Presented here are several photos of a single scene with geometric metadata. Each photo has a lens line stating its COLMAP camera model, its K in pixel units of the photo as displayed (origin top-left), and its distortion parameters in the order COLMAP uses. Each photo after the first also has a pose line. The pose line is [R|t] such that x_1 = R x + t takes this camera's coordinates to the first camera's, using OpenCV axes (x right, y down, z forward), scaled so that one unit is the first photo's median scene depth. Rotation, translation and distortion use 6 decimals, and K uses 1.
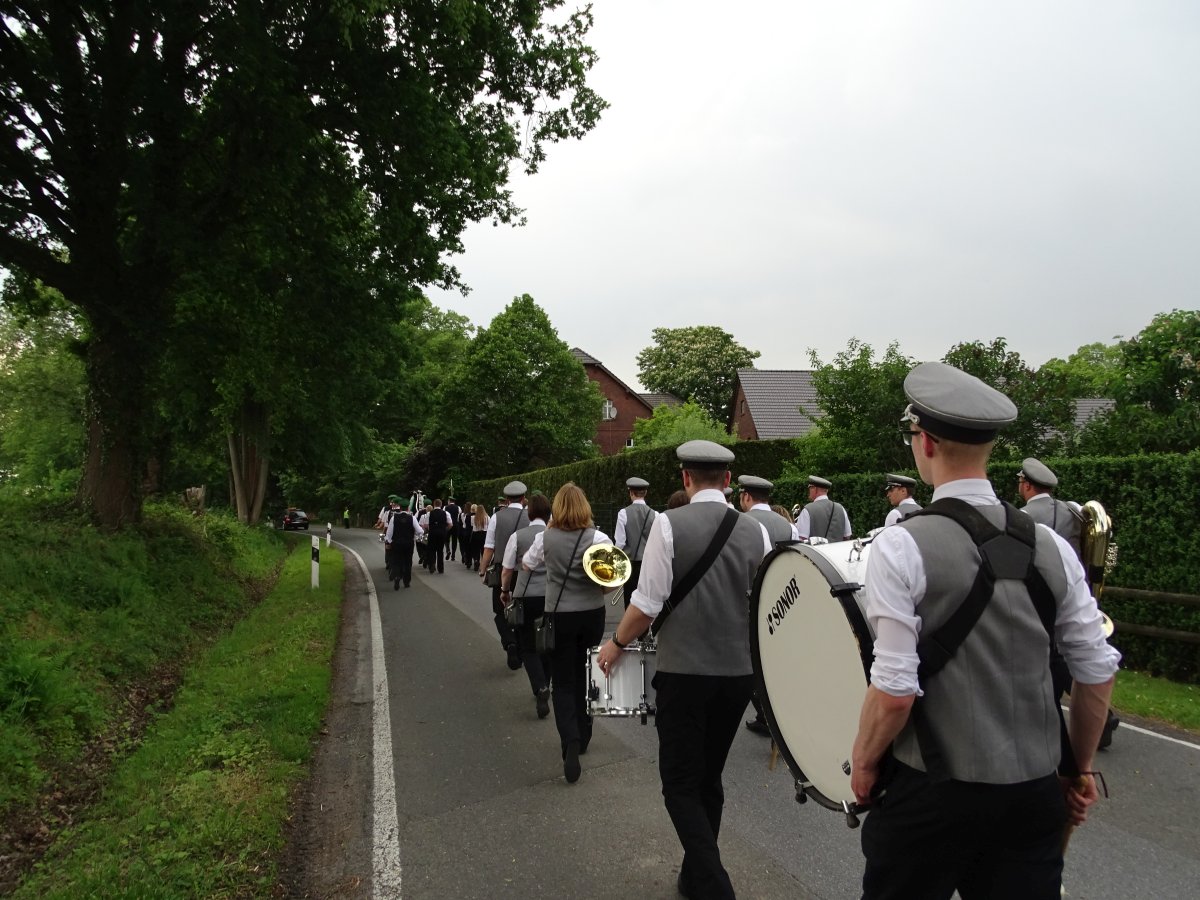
lens RADIAL K [[889.7, 0, 601.7], [0, 889.7, 434.9], [0, 0, 1]] dist [0.025888, -0.004541]
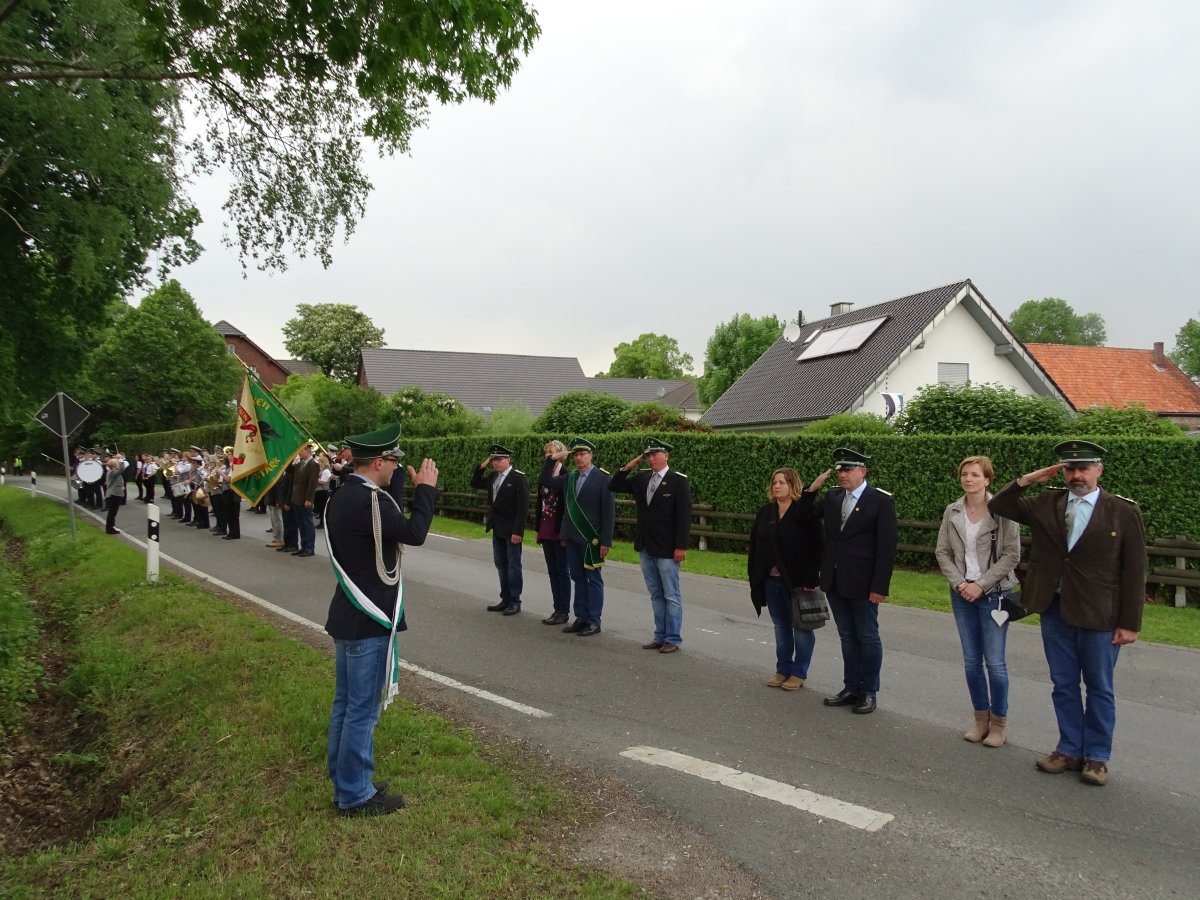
lens RADIAL K [[889.7, 0, 601.7], [0, 889.7, 434.9], [0, 0, 1]] dist [0.025888, -0.004541]
pose [[0.939903, 0.008601, 0.341334, 0.050112], [-0.028886, 0.998102, 0.054390, -0.032347], [-0.340218, -0.060981, 0.938367, -0.360164]]
